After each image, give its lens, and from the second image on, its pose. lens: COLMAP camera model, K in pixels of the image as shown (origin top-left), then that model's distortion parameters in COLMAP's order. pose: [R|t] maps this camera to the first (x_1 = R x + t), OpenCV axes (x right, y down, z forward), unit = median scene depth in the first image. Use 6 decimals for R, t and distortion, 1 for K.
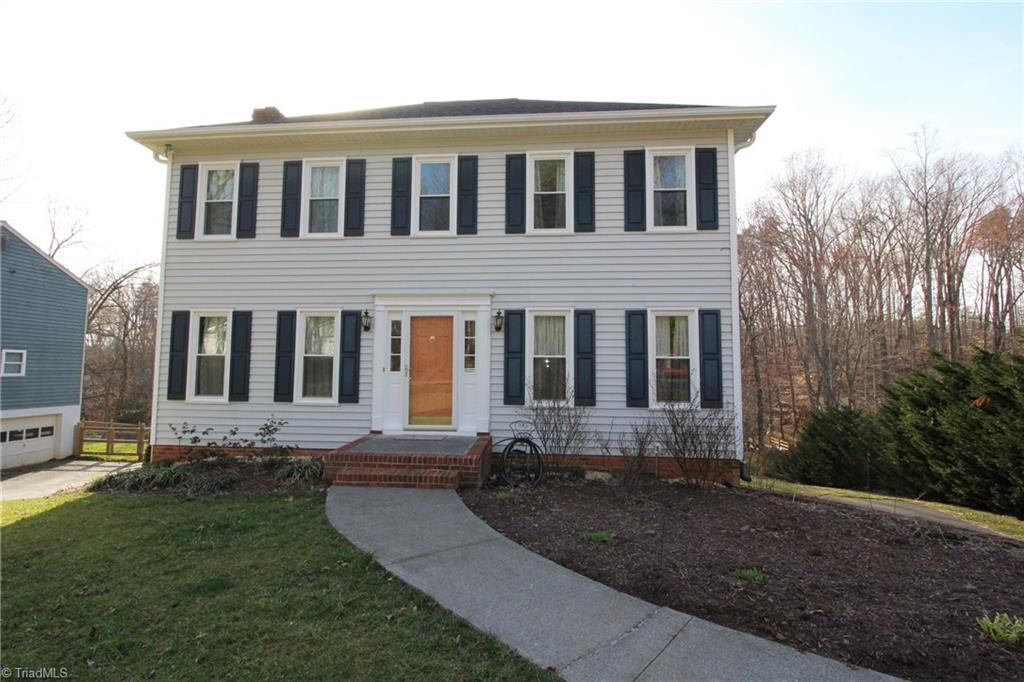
lens RADIAL K [[468.1, 0, 512.0], [0, 468.1, 341.0], [0, 0, 1]] dist [-0.013213, -0.000566]
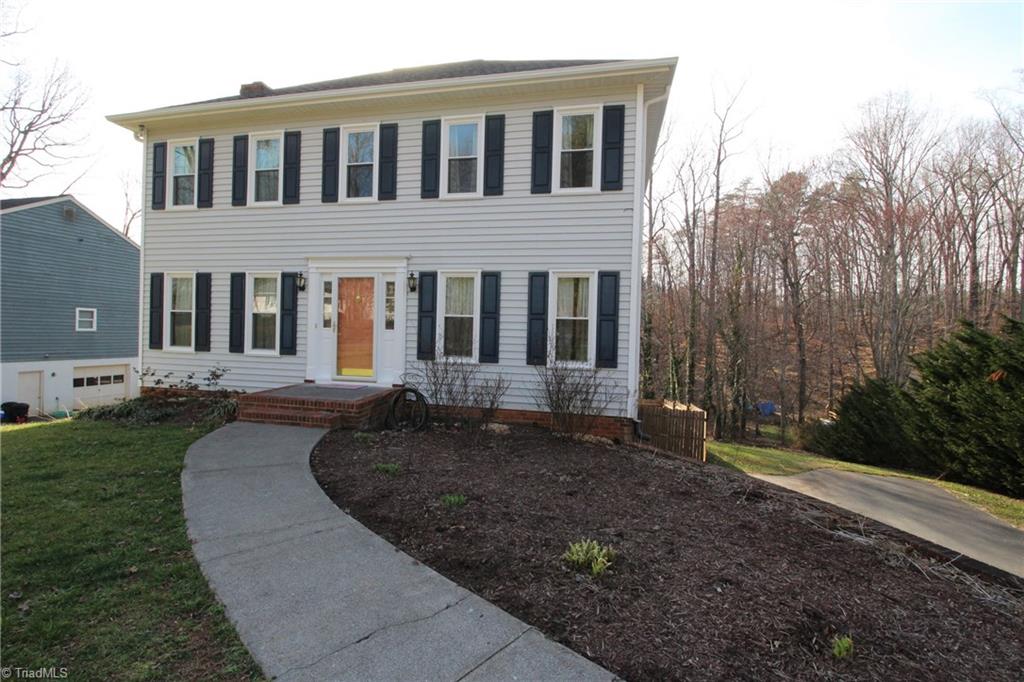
lens RADIAL K [[474.0, 0, 512.0], [0, 474.0, 341.0], [0, 0, 1]] dist [-0.015402, -0.000540]
pose [[0.990489, 0.020110, -0.136116, 0.336437], [-0.009765, 0.997041, 0.076249, 0.006849], [0.137247, -0.074195, 0.987754, -0.048009]]
